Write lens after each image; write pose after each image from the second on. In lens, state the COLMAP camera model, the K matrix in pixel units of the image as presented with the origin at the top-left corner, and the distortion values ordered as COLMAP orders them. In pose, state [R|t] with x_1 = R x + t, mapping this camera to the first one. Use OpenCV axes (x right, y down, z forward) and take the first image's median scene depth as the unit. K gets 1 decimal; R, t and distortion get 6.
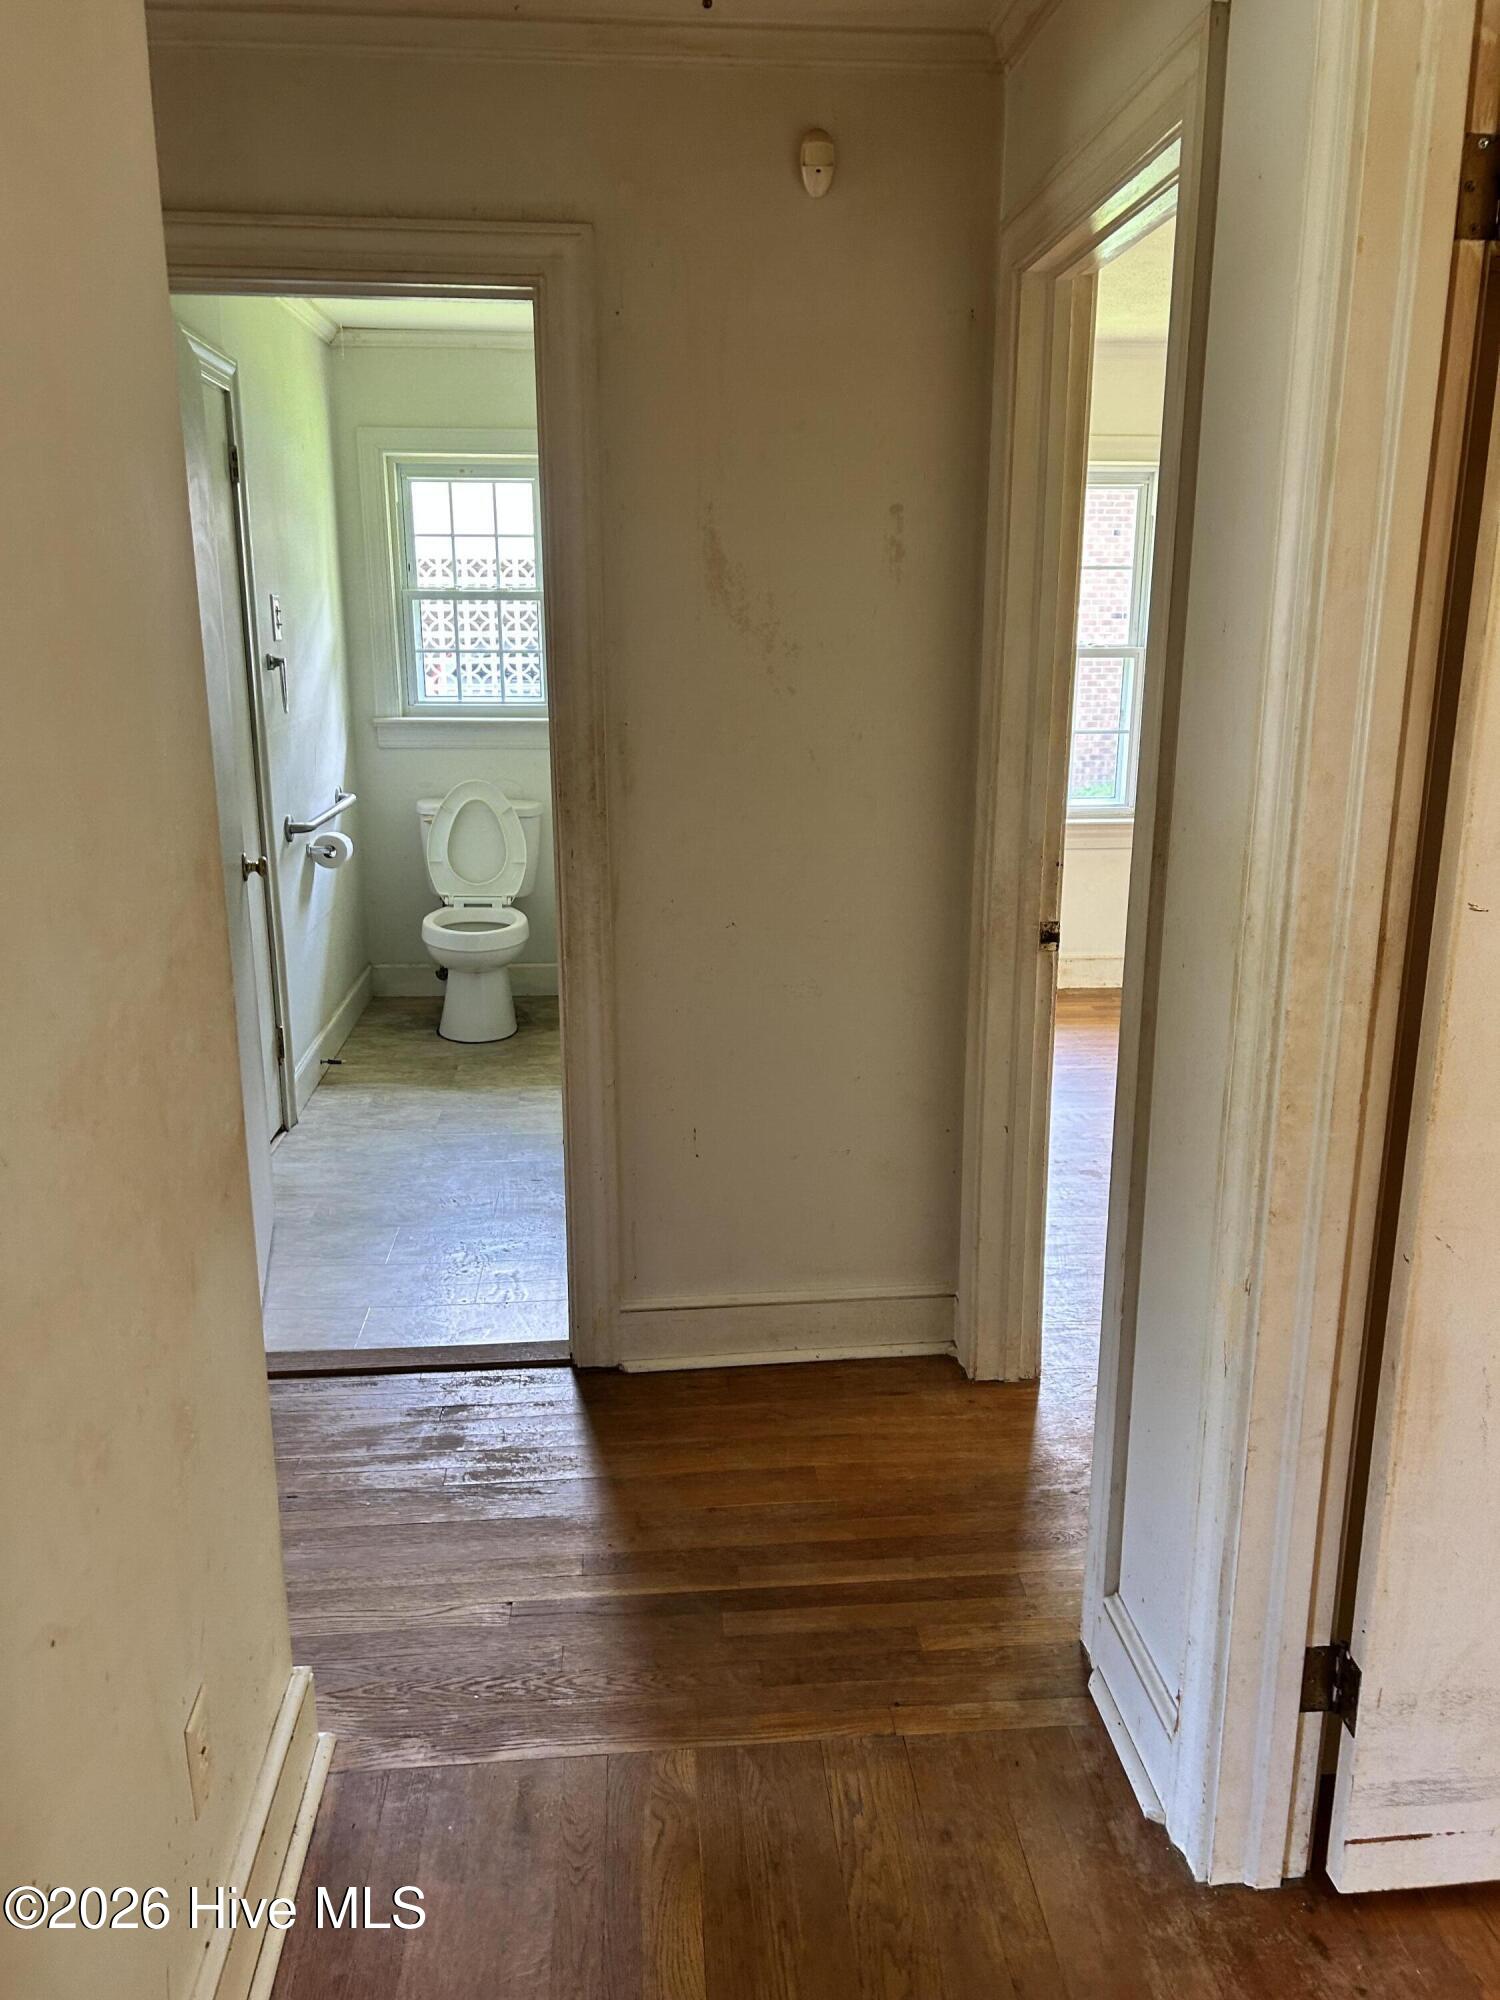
lens RADIAL K [[1504.1, 0, 806.8], [0, 1504.1, 998.1], [0, 0, 1]] dist [0.040634, -0.050385]
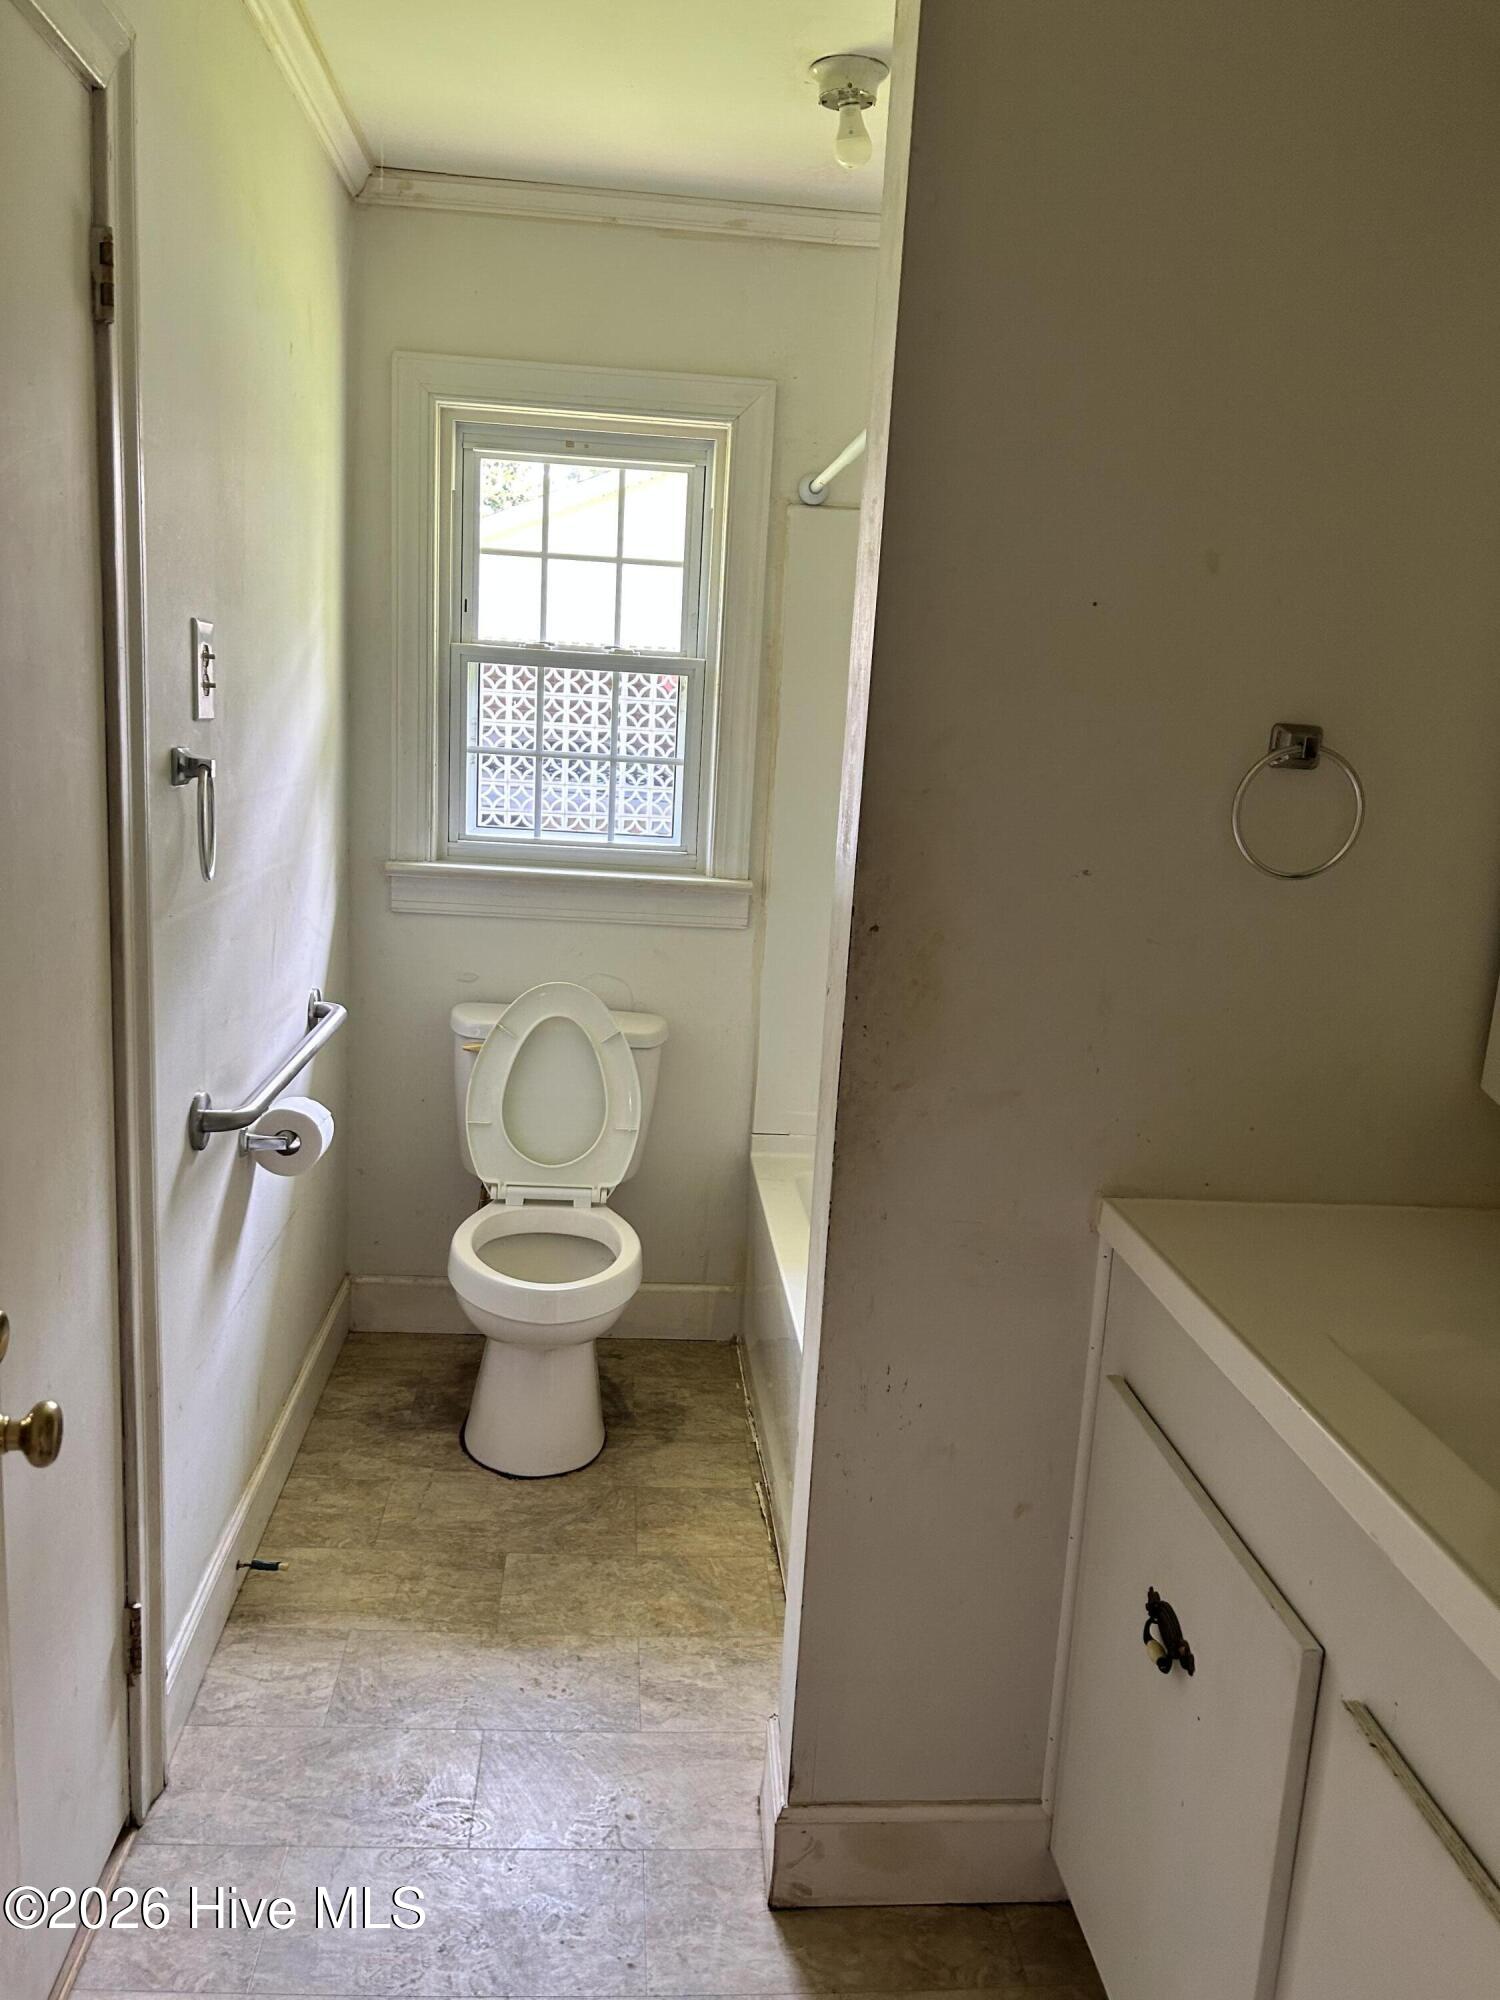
lens RADIAL K [[1504.1, 0, 750.1], [0, 1504.1, 997.1], [0, 0, 1]] dist [0.040634, -0.050385]
pose [[0.998511, 0.050950, -0.019483, -0.142999], [-0.052144, 0.996409, -0.066710, -0.109147], [0.016014, 0.067626, 0.997582, 0.460534]]
